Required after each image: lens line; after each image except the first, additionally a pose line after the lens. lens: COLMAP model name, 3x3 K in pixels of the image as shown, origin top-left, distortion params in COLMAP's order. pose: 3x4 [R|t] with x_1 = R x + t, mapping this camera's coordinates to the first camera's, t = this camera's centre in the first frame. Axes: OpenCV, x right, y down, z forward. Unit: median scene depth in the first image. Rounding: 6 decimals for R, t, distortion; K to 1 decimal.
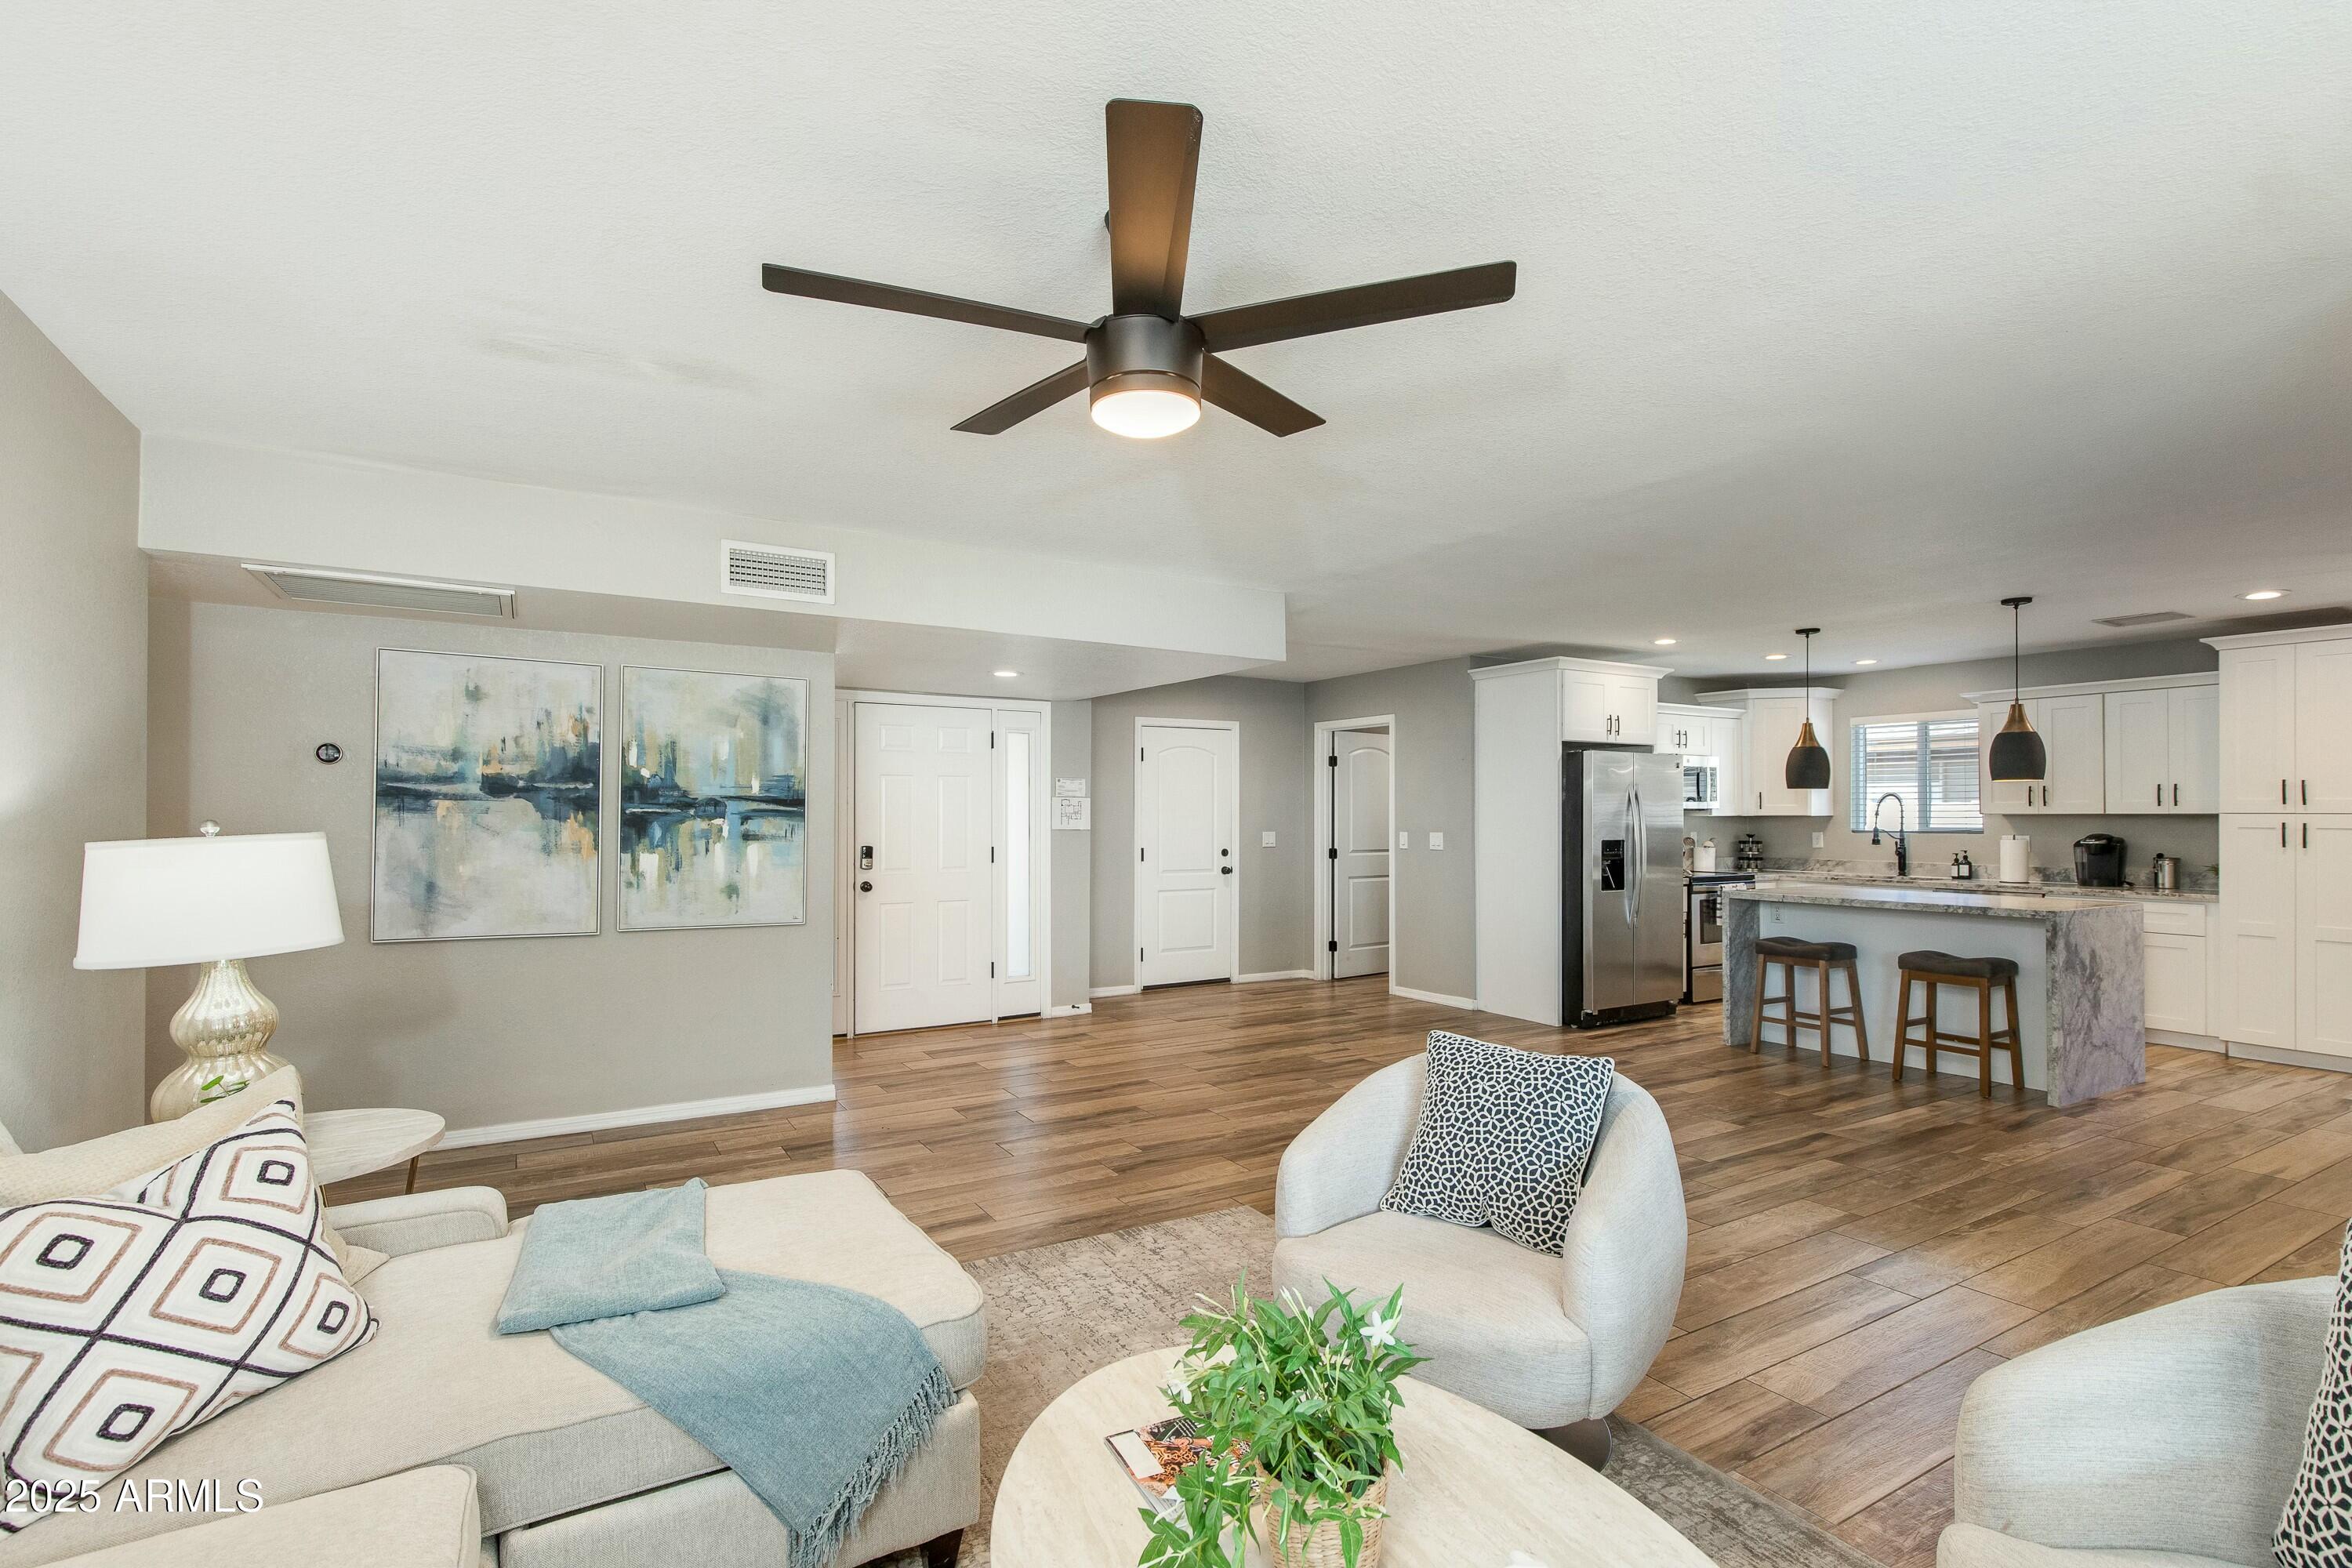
lens RADIAL K [[1098.1, 0, 1181.6], [0, 1098.1, 810.5], [0, 0, 1]] dist [0.003712, -0.000227]
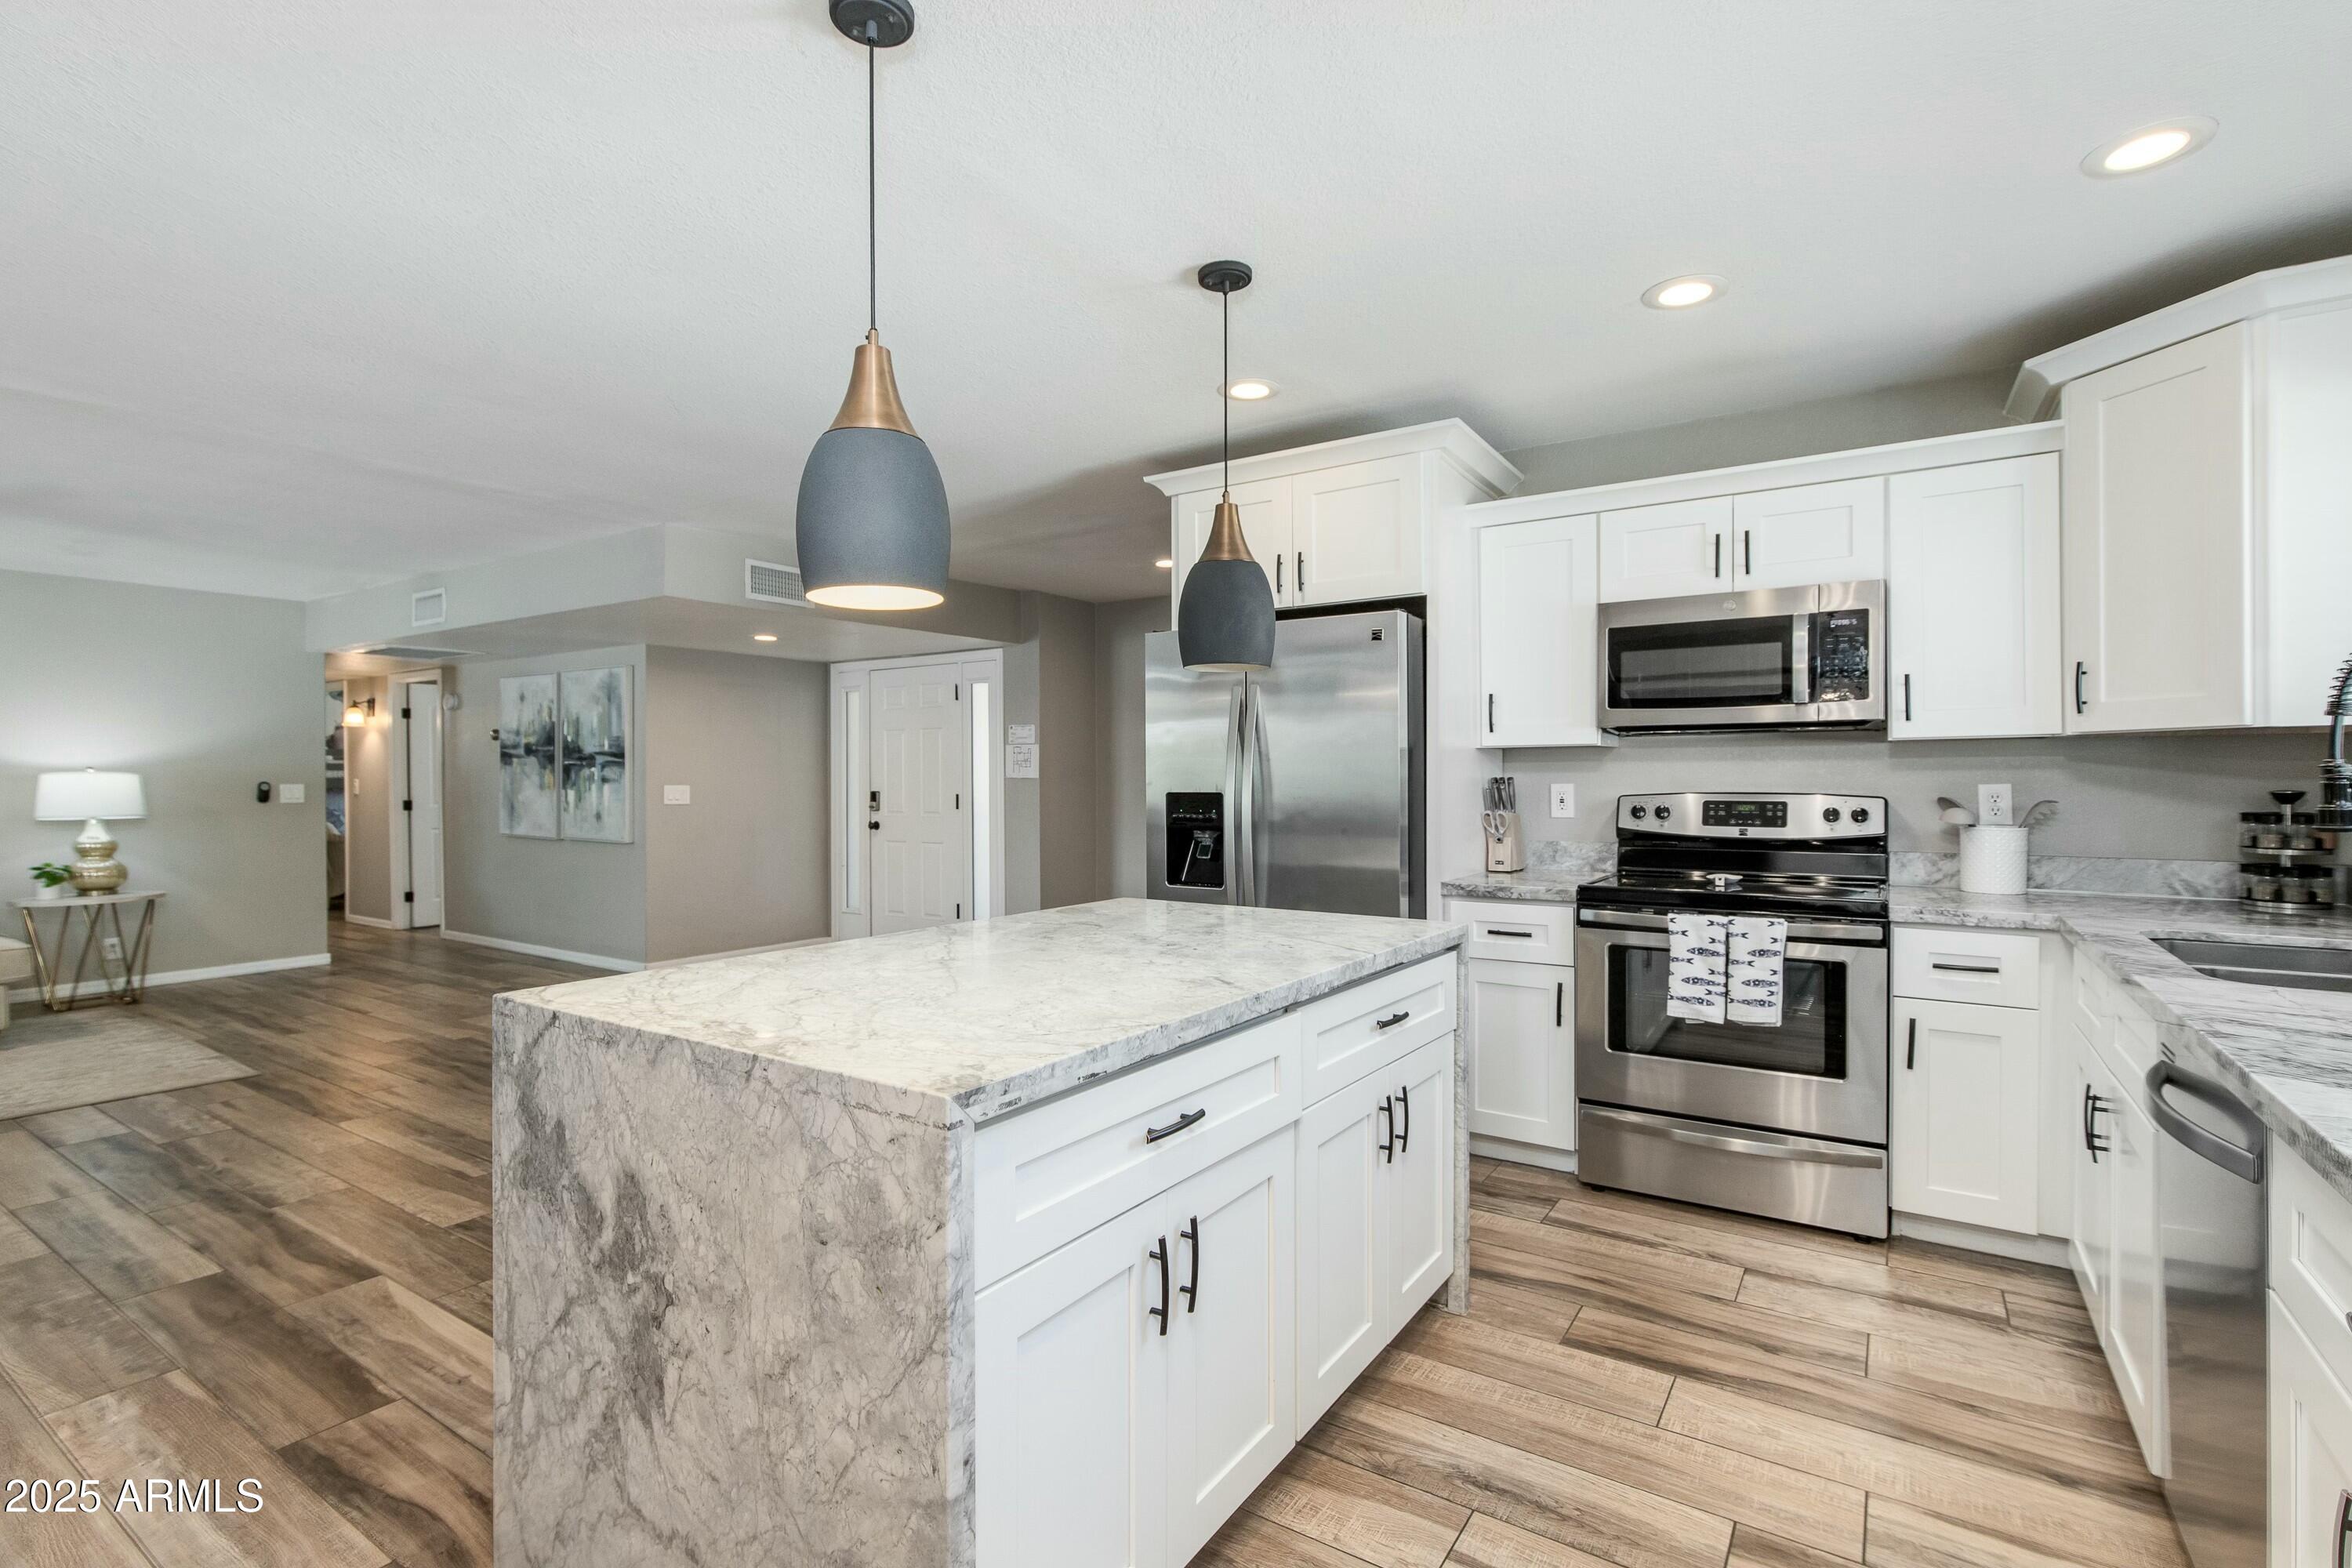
lens RADIAL K [[1078.4, 0, 1176.0], [0, 1078.4, 784.0], [0, 0, 1]] dist [-0.000379, -0.000233]
pose [[0.428833, 0.002013, -0.903382, 1.297337], [0.007812, 0.999952, 0.005937, 0.028713], [0.903350, -0.009603, 0.428796, 1.148114]]
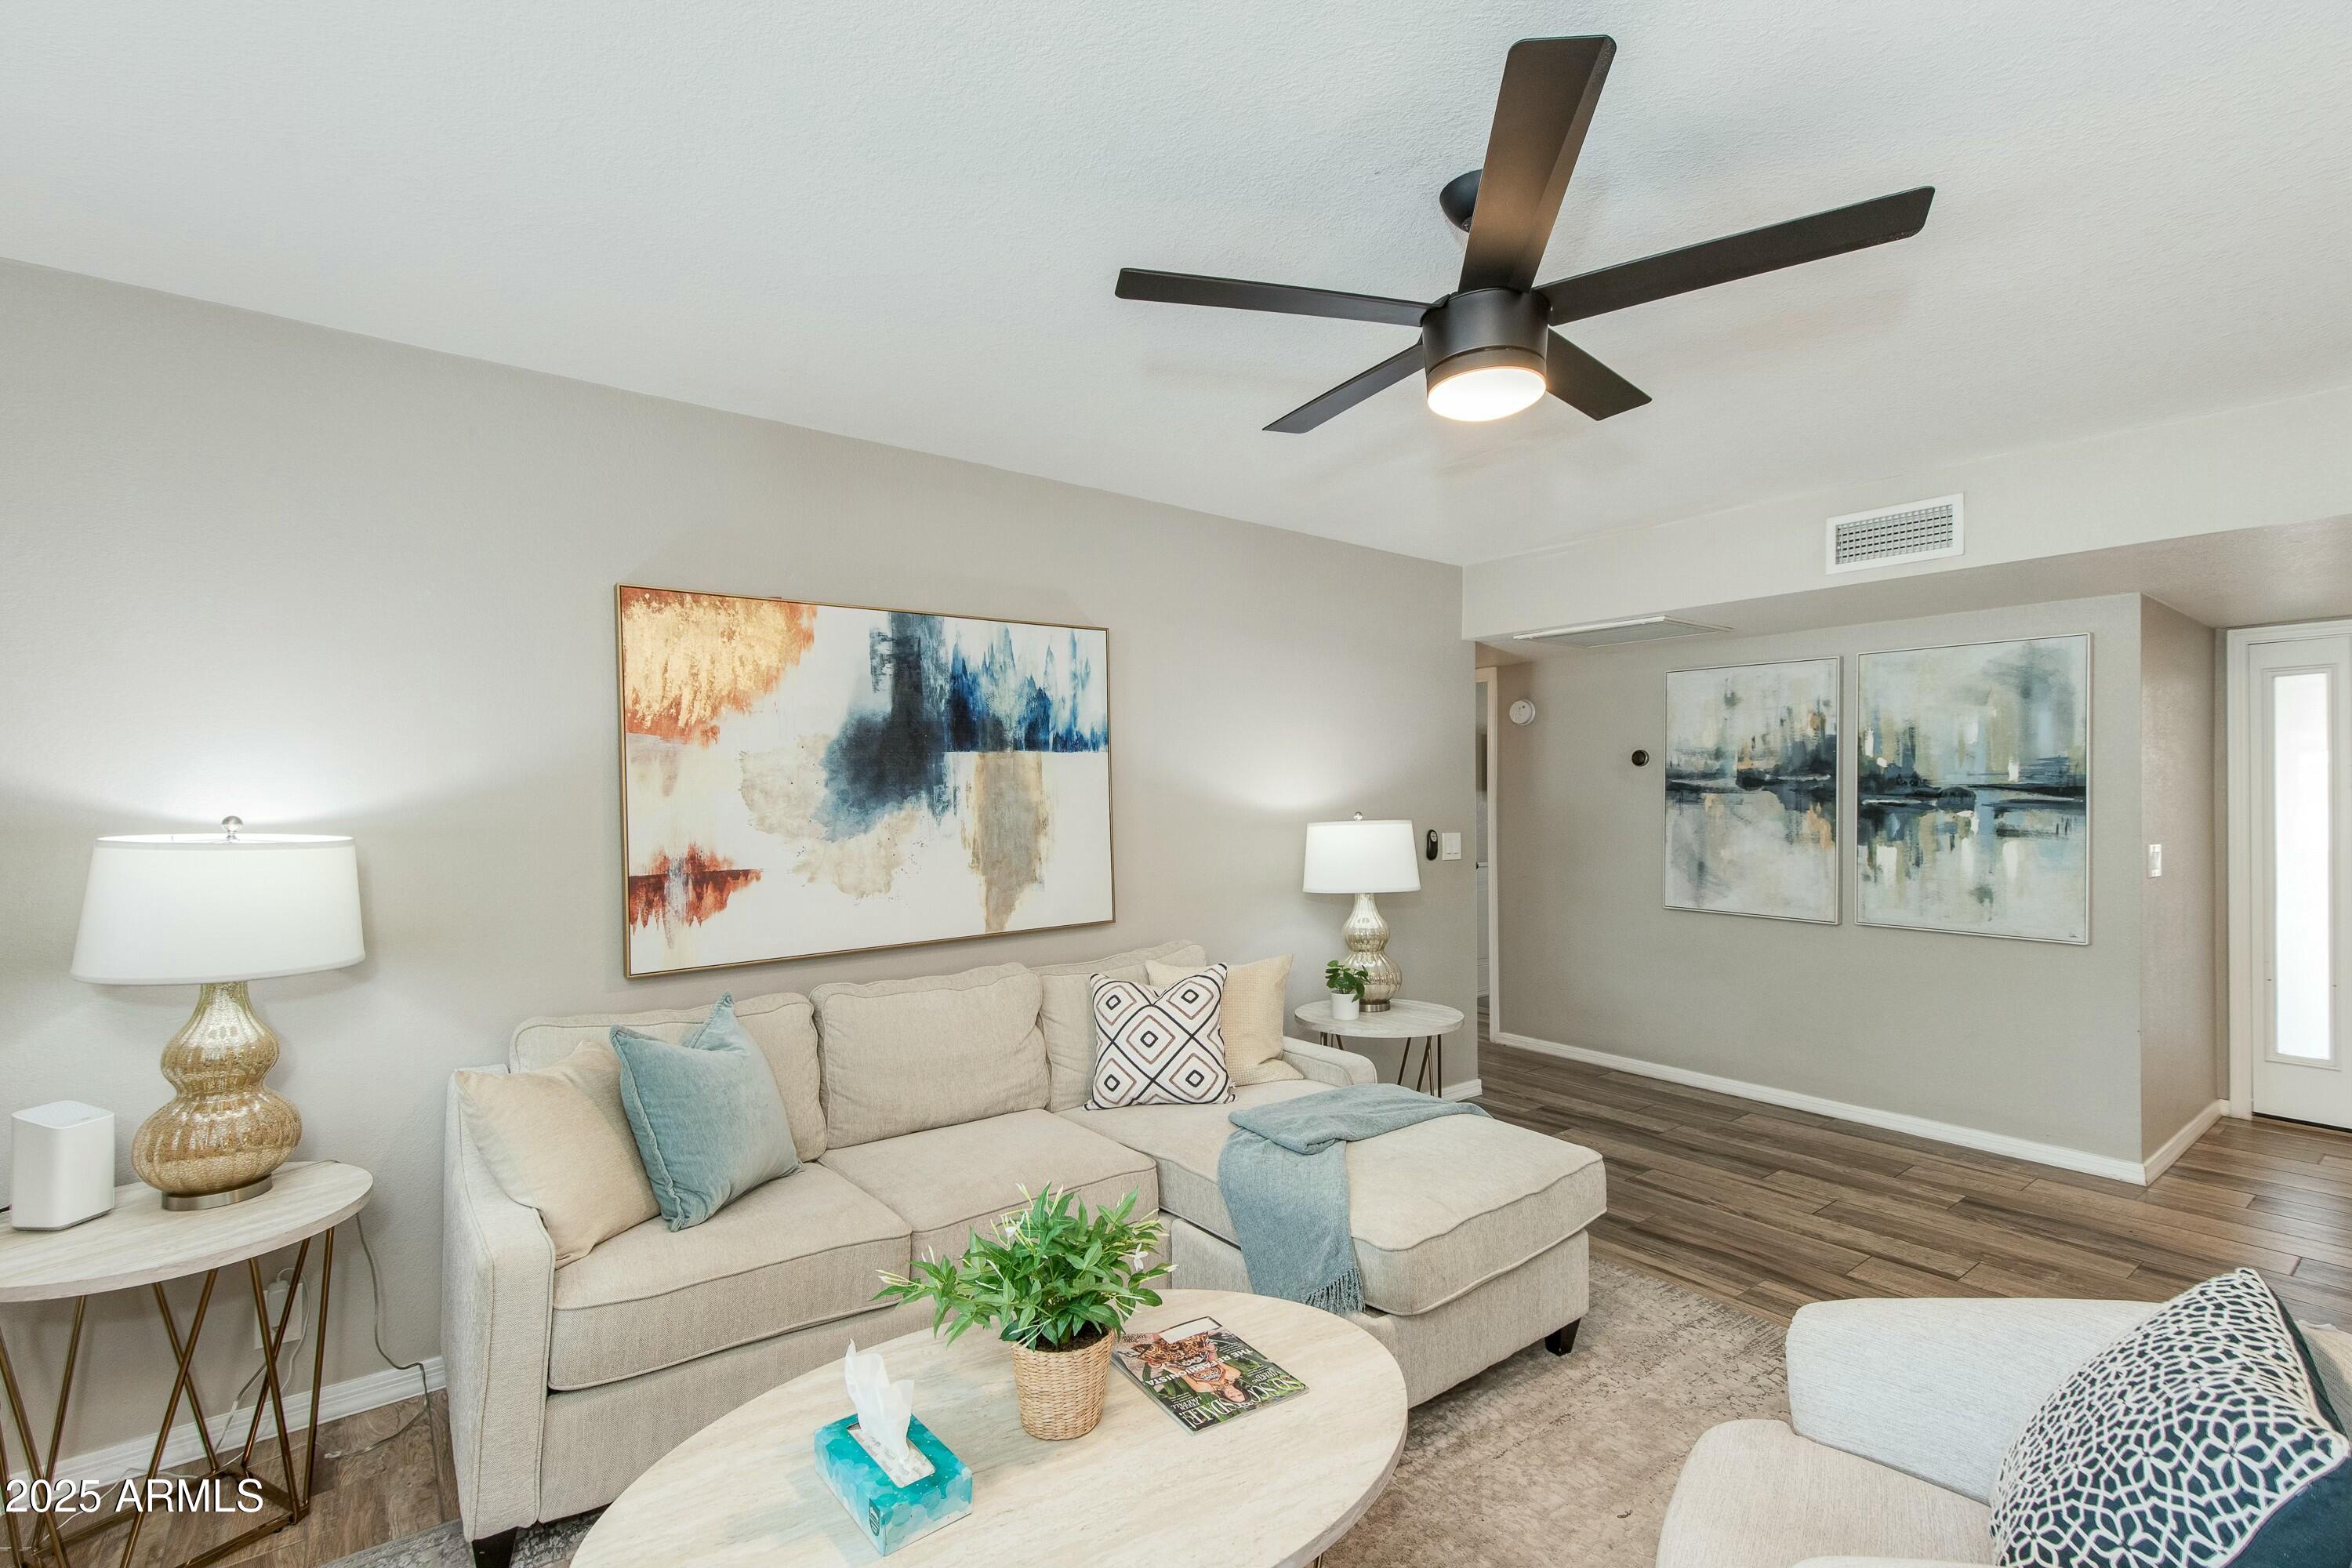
lens RADIAL K [[1099.9, 0, 1181.1], [0, 1099.9, 795.8], [0, 0, 1]] dist [0.002376, -0.000244]
pose [[0.095451, -0.004943, -0.995422, 0.419786], [0.006716, 0.999968, -0.004322, -0.005156], [0.995411, -0.006273, 0.095481, 0.306350]]
